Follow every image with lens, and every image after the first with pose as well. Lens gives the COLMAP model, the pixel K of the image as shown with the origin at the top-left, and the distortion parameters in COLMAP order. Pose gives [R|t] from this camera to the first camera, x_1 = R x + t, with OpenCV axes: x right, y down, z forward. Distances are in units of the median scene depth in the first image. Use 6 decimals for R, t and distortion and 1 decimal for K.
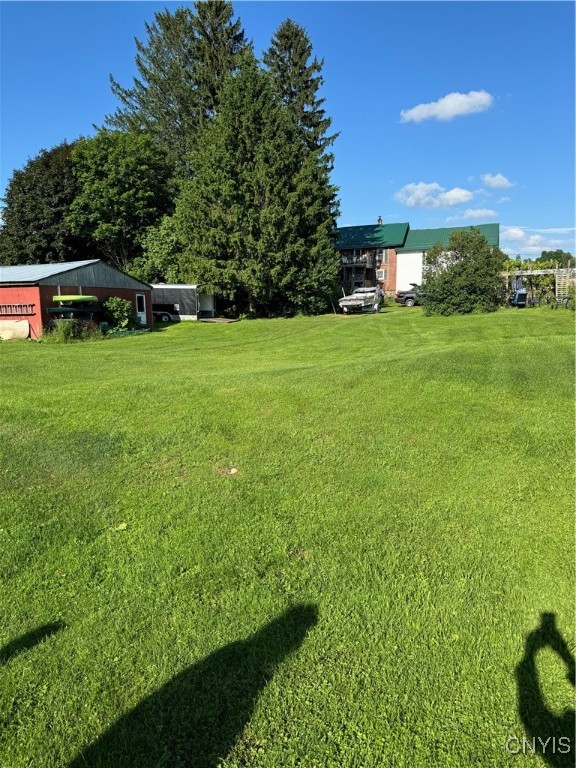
lens RADIAL K [[548.1, 0, 289.2], [0, 548.1, 386.4], [0, 0, 1]] dist [0.051918, -0.069823]
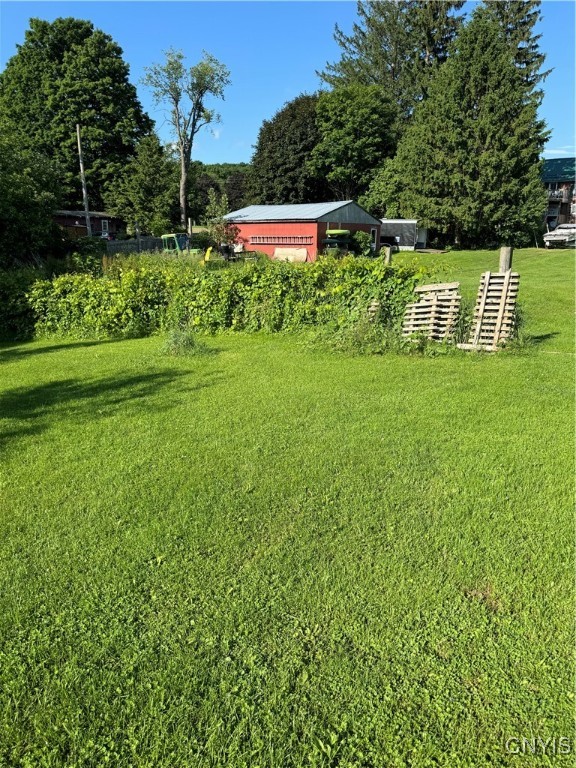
lens RADIAL K [[548.1, 0, 289.2], [0, 548.1, 386.4], [0, 0, 1]] dist [0.051918, -0.069823]
pose [[0.963673, 0.088138, -0.252124, -0.098589], [-0.056796, 0.990016, 0.129005, 0.033135], [0.260977, -0.109999, 0.959057, -0.254853]]
